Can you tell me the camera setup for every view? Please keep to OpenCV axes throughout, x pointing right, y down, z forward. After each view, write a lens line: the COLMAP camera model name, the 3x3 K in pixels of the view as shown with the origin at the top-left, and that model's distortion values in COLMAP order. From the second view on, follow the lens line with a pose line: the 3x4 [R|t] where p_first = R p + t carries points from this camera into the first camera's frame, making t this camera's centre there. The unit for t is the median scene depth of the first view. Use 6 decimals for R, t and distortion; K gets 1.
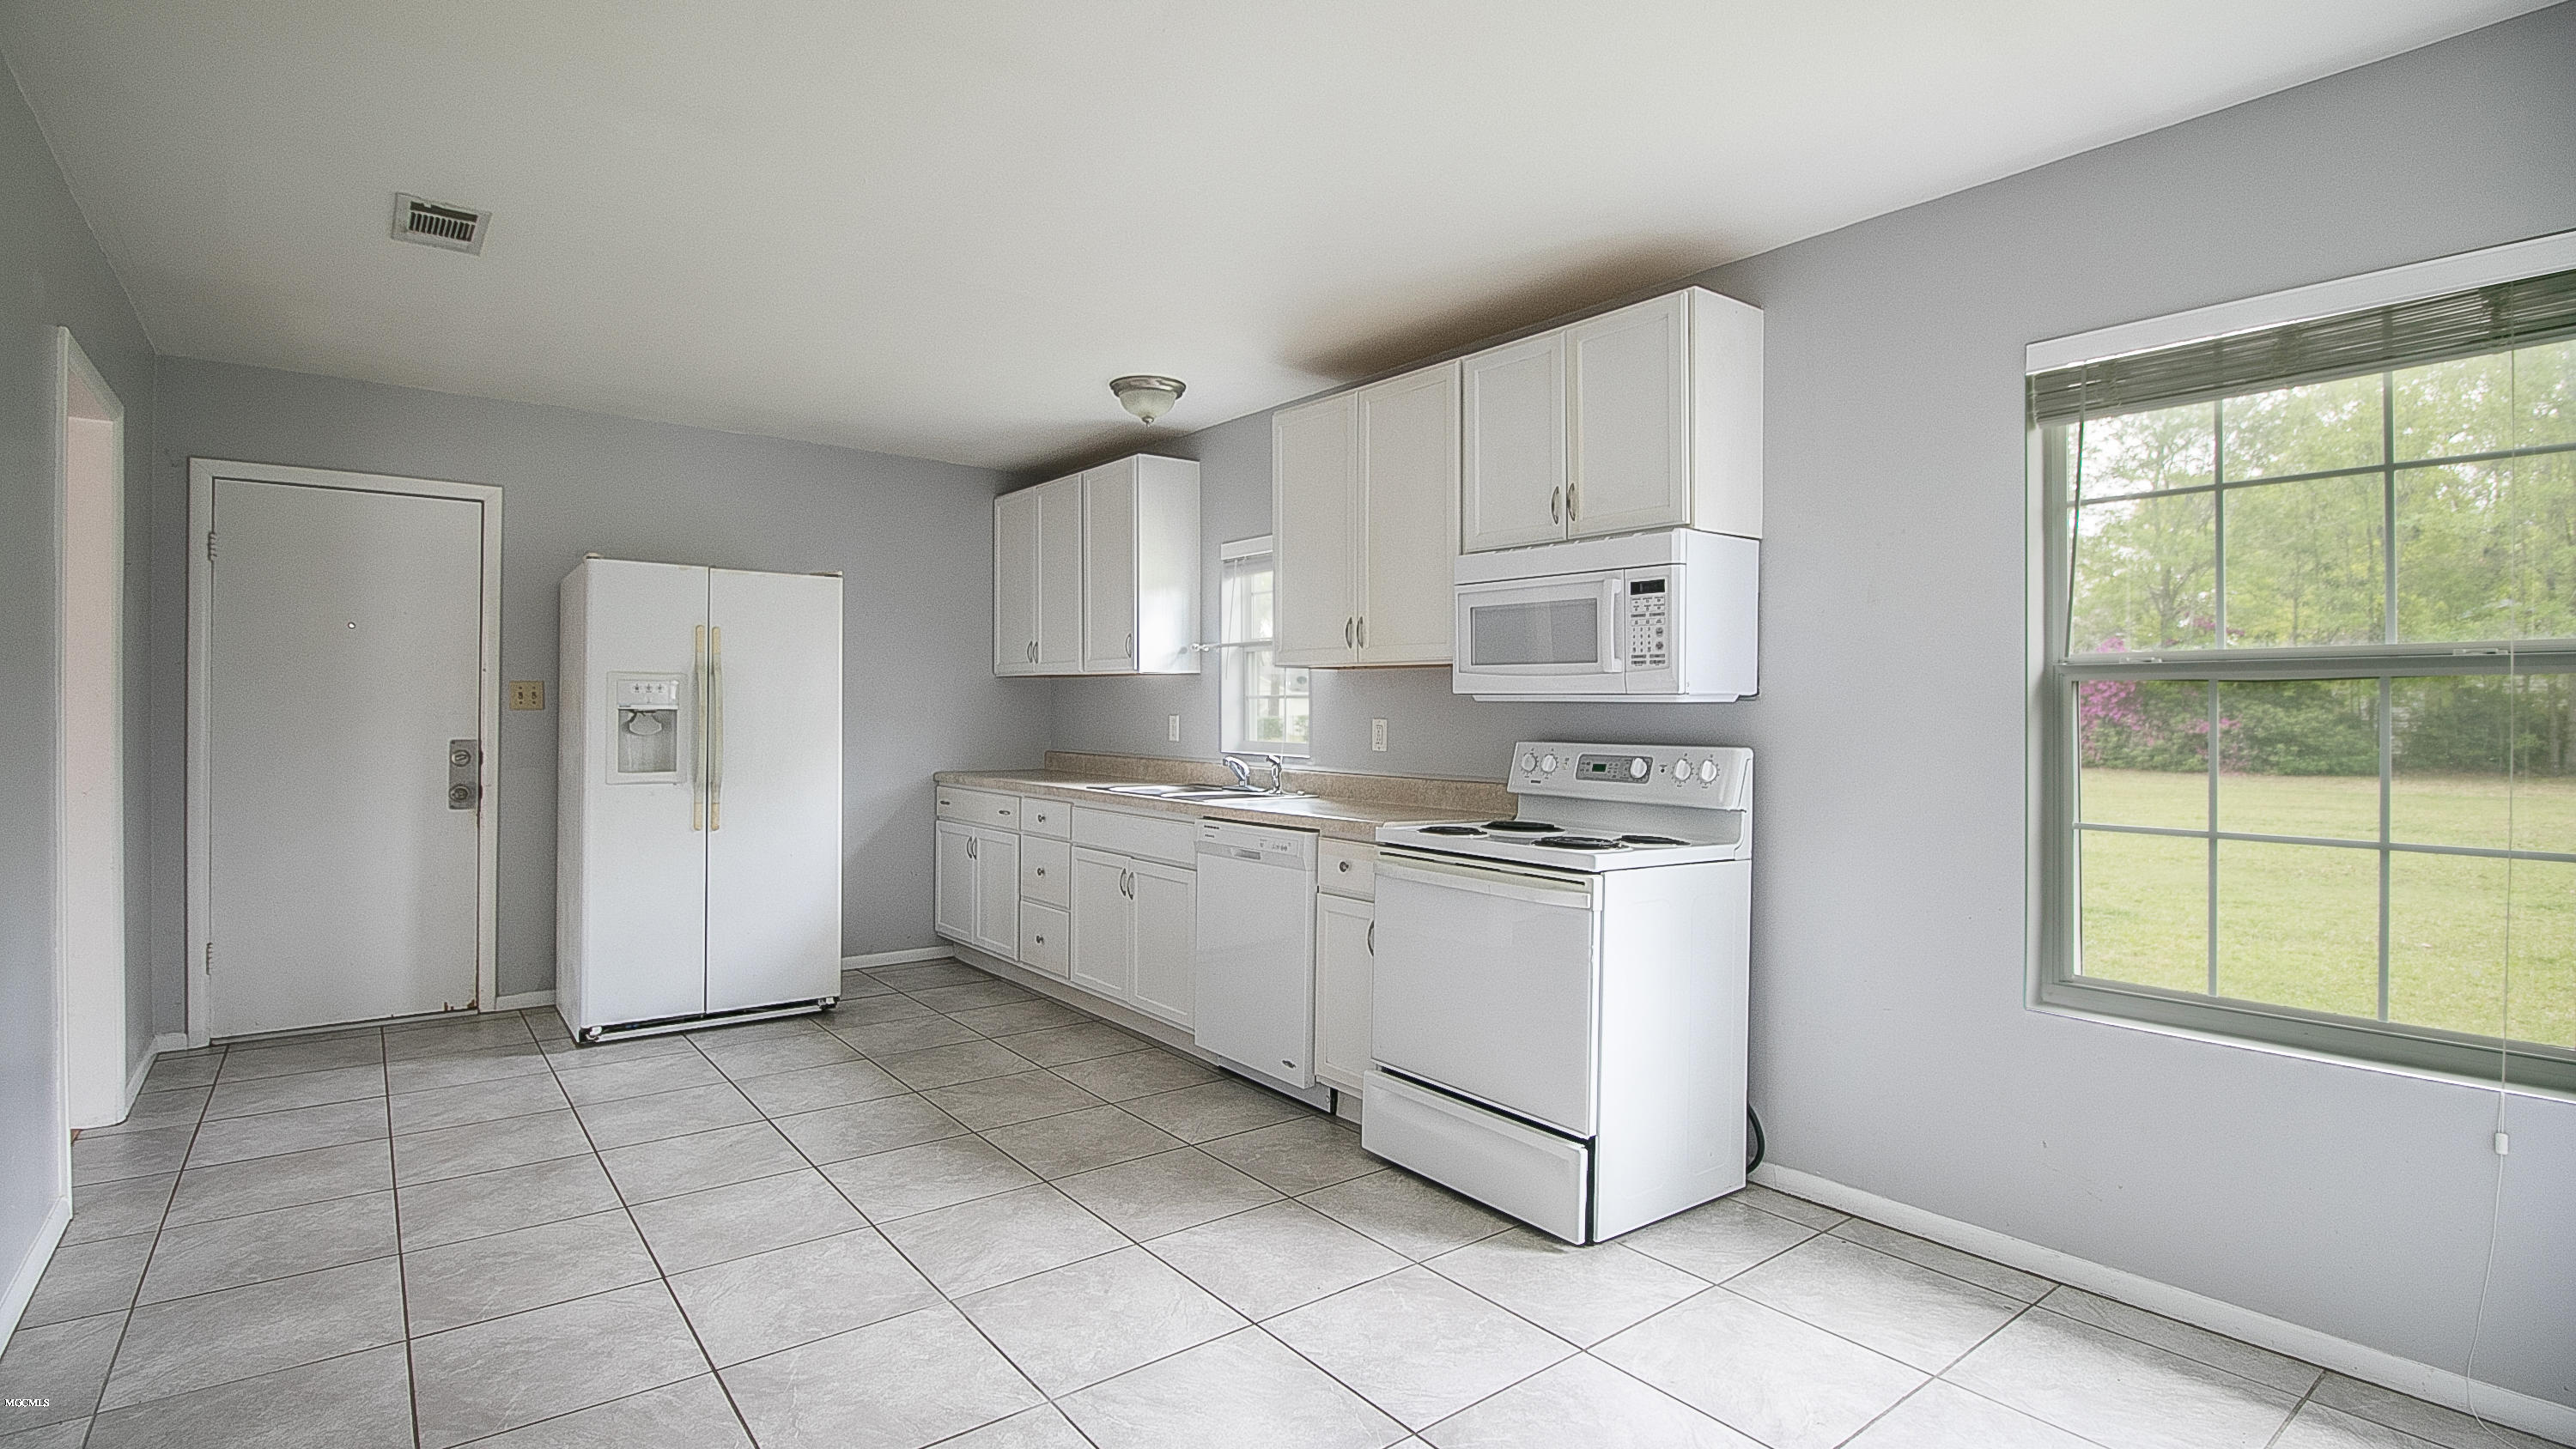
lens RADIAL K [[1191.5, 0, 1273.0], [0, 1191.5, 708.2], [0, 0, 1]] dist [-0.011530, -0.005370]
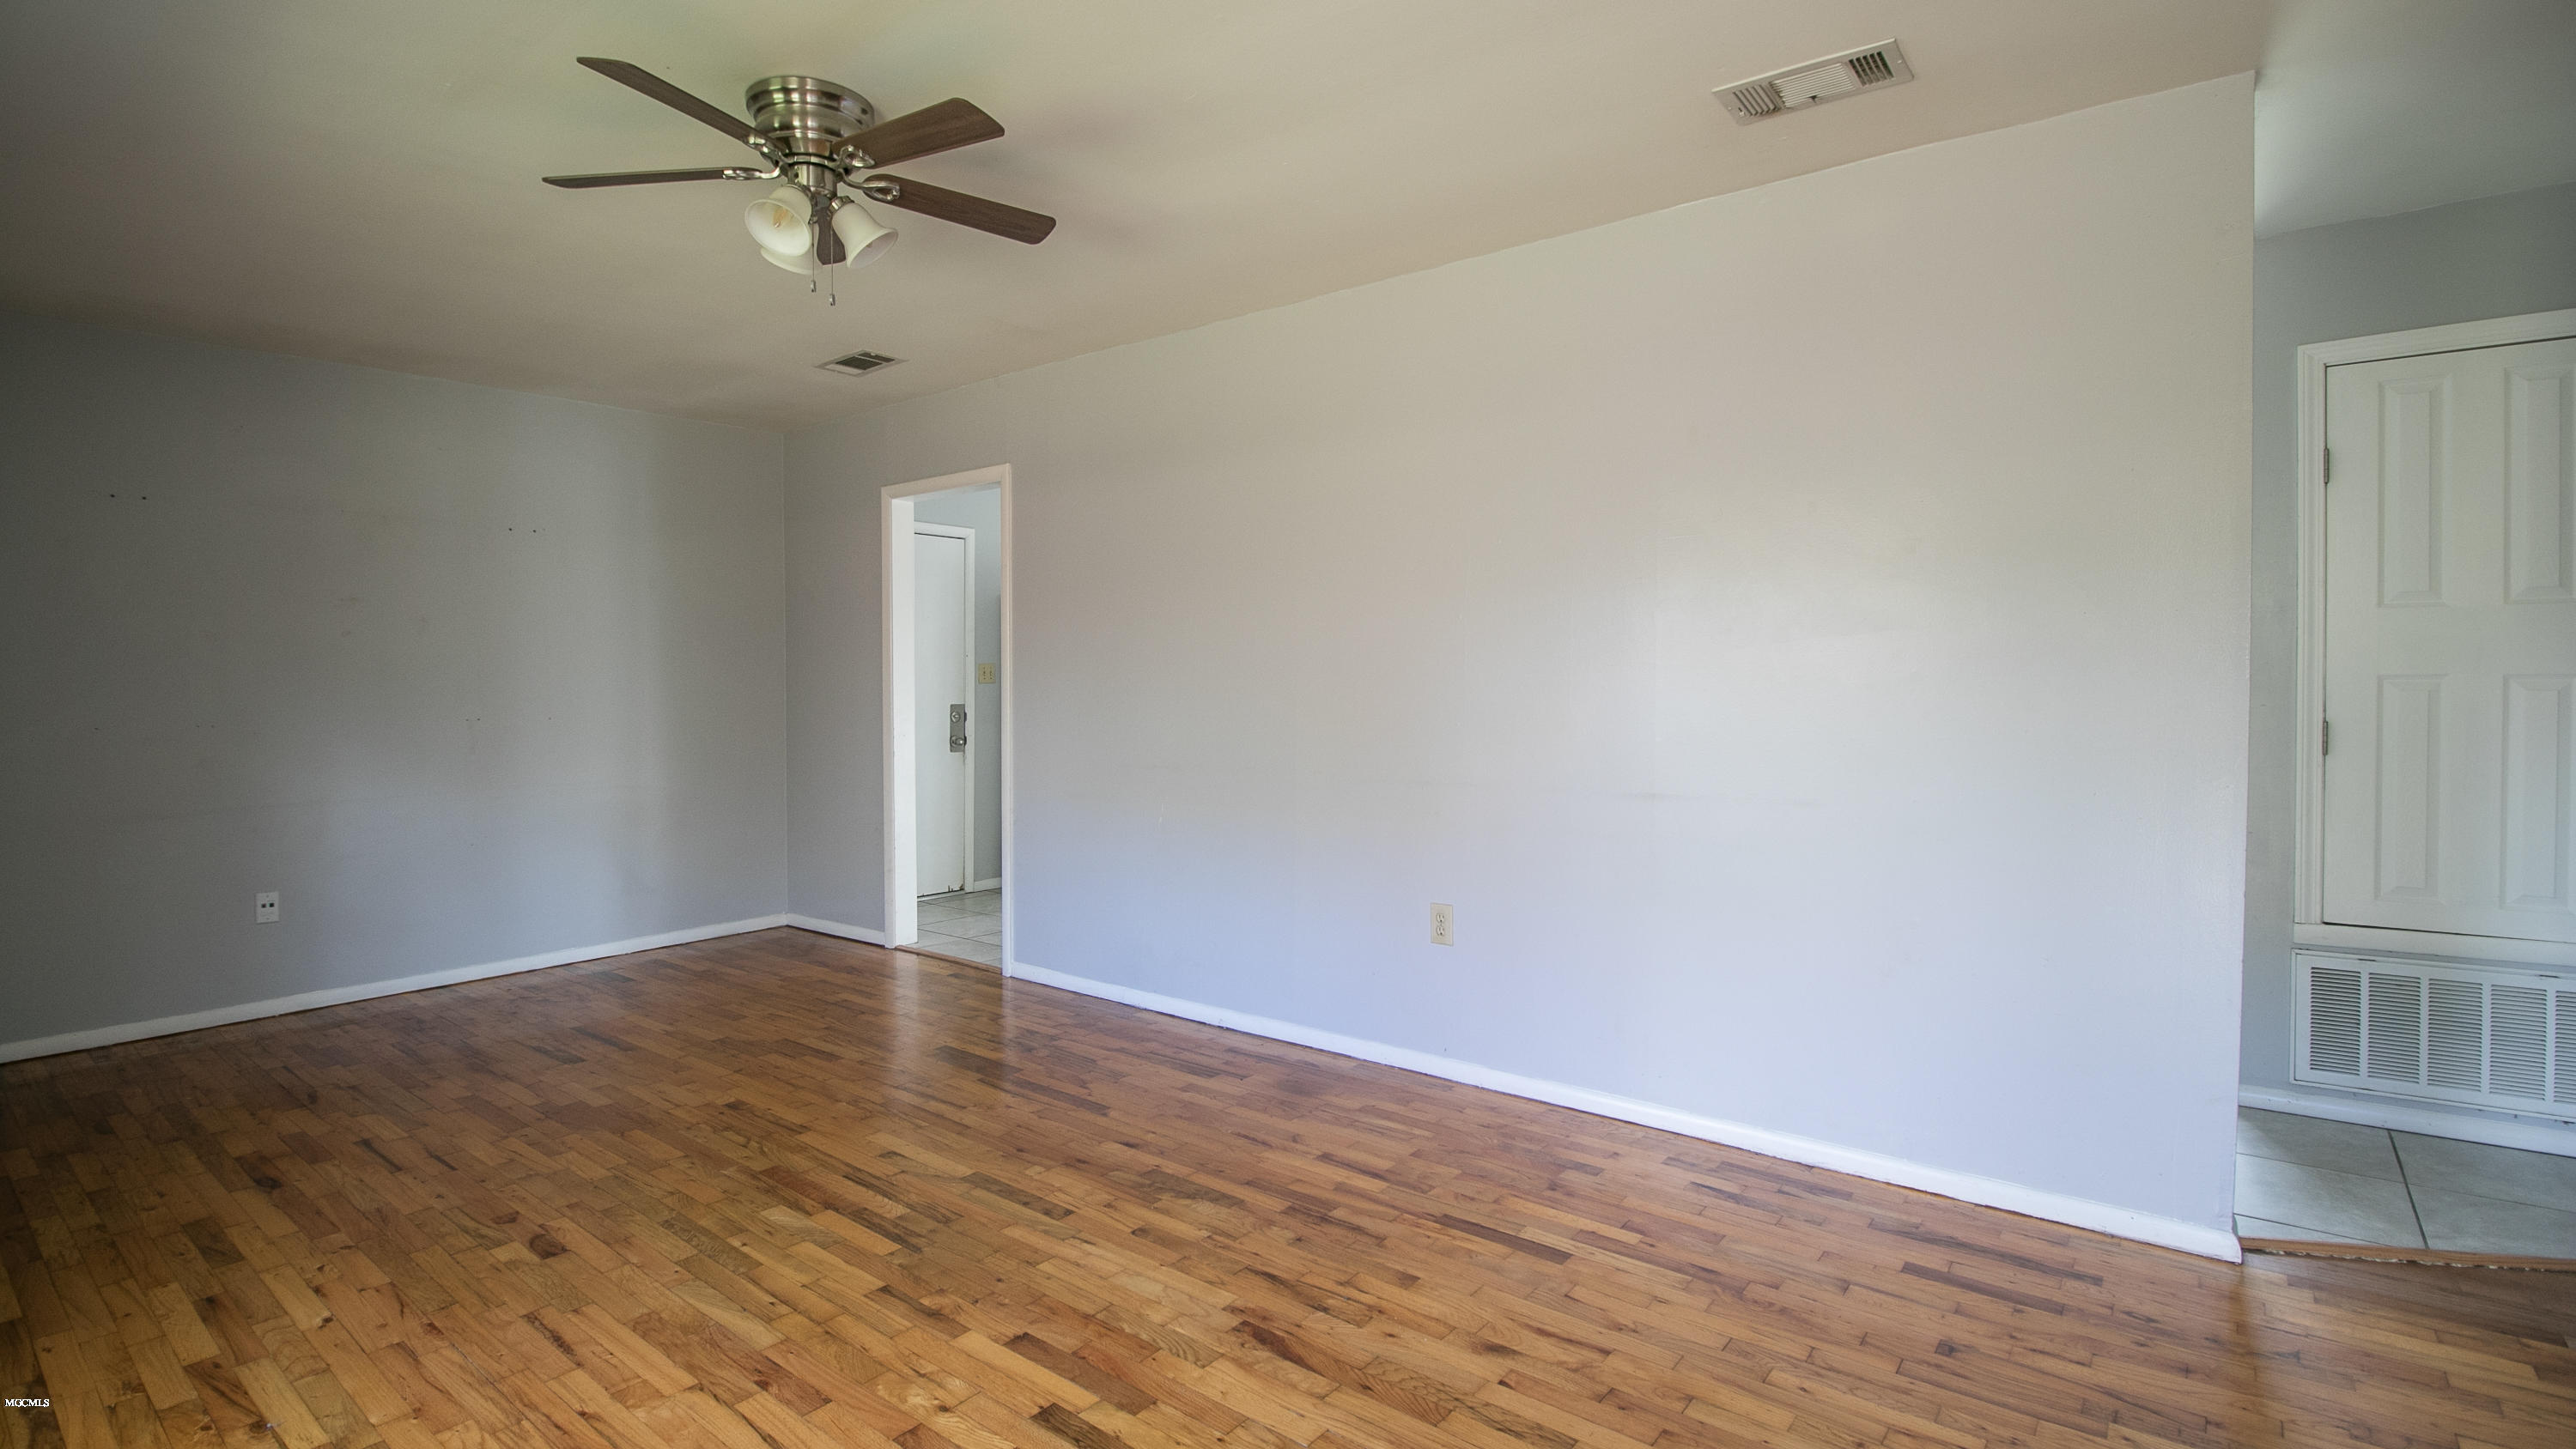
lens RADIAL K [[1191.5, 0, 1256.9], [0, 1191.5, 699.5], [0, 0, 1]] dist [-0.011530, -0.005370]
pose [[0.975677, -0.009724, 0.218999, -0.773808], [0.006901, 0.999883, 0.013653, 0.004011], [-0.219106, -0.011809, 0.975630, -0.604723]]
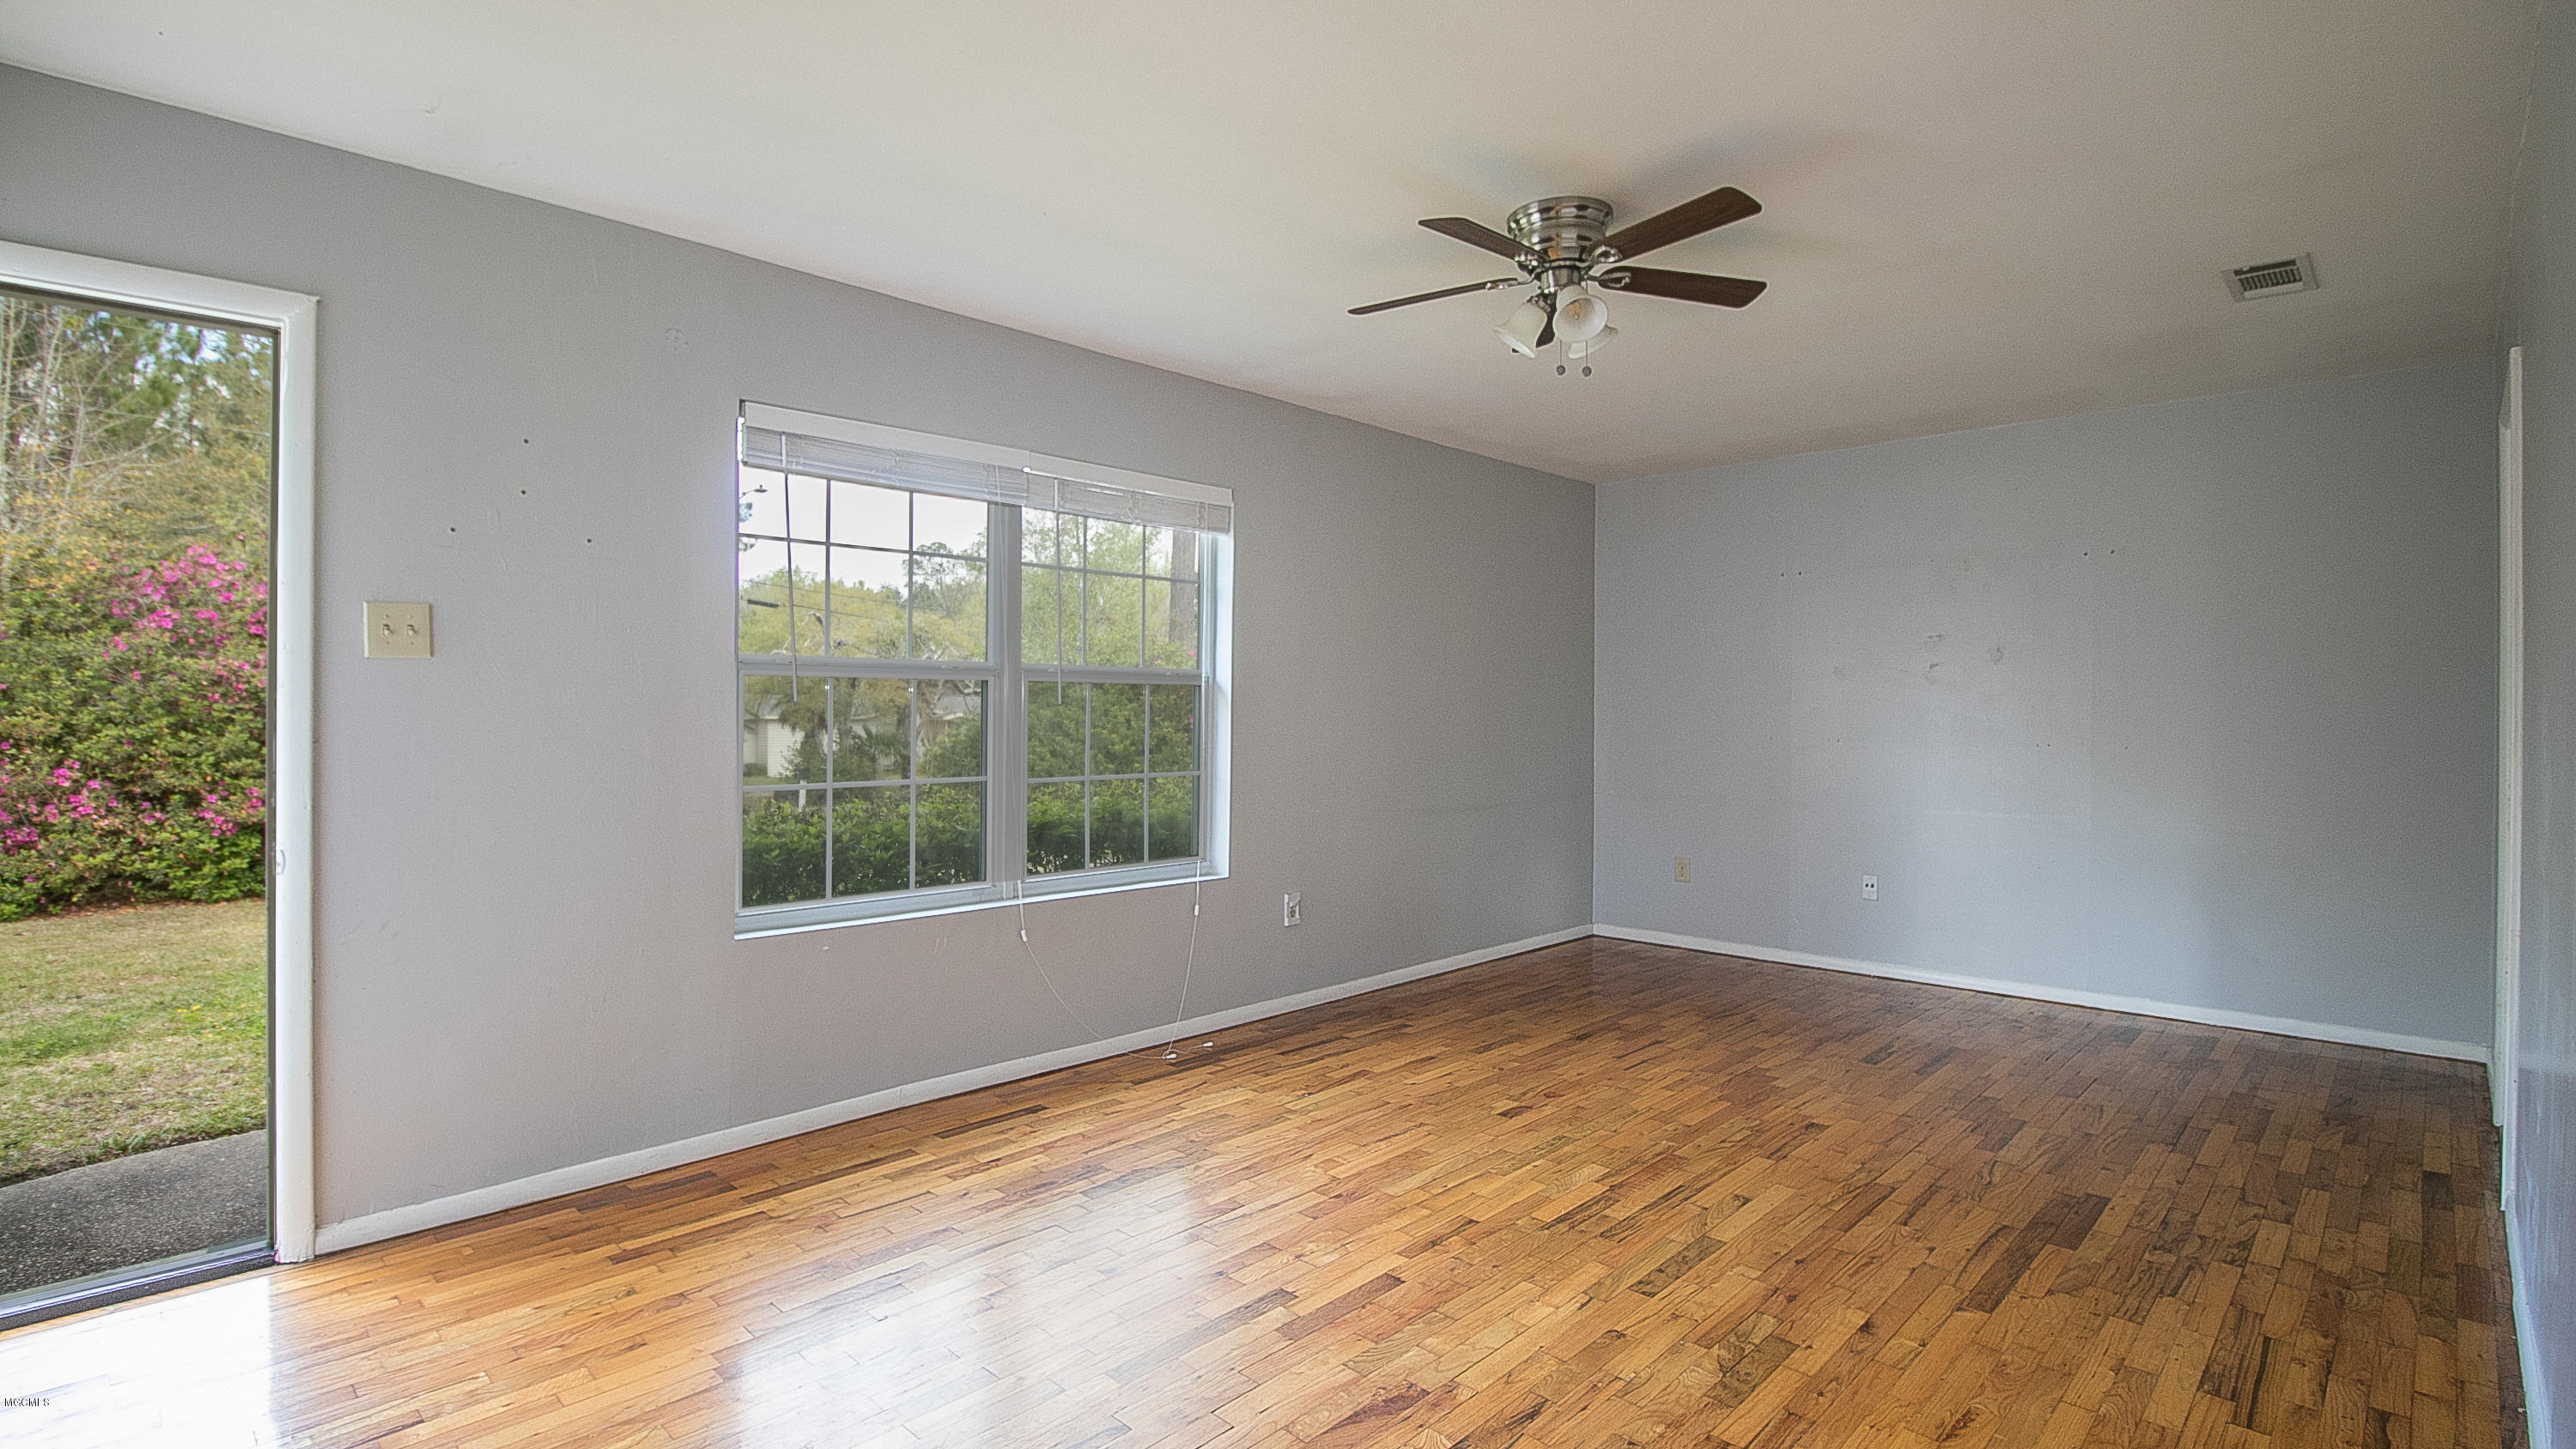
lens RADIAL K [[1191.5, 0, 1271.6], [0, 1191.5, 702.6], [0, 0, 1]] dist [-0.011530, -0.005370]
pose [[0.121021, -0.002282, -0.992647, -0.123752], [-0.006980, 0.999971, -0.003150, 0.000487], [0.992625, 0.007310, 0.121001, -0.182655]]
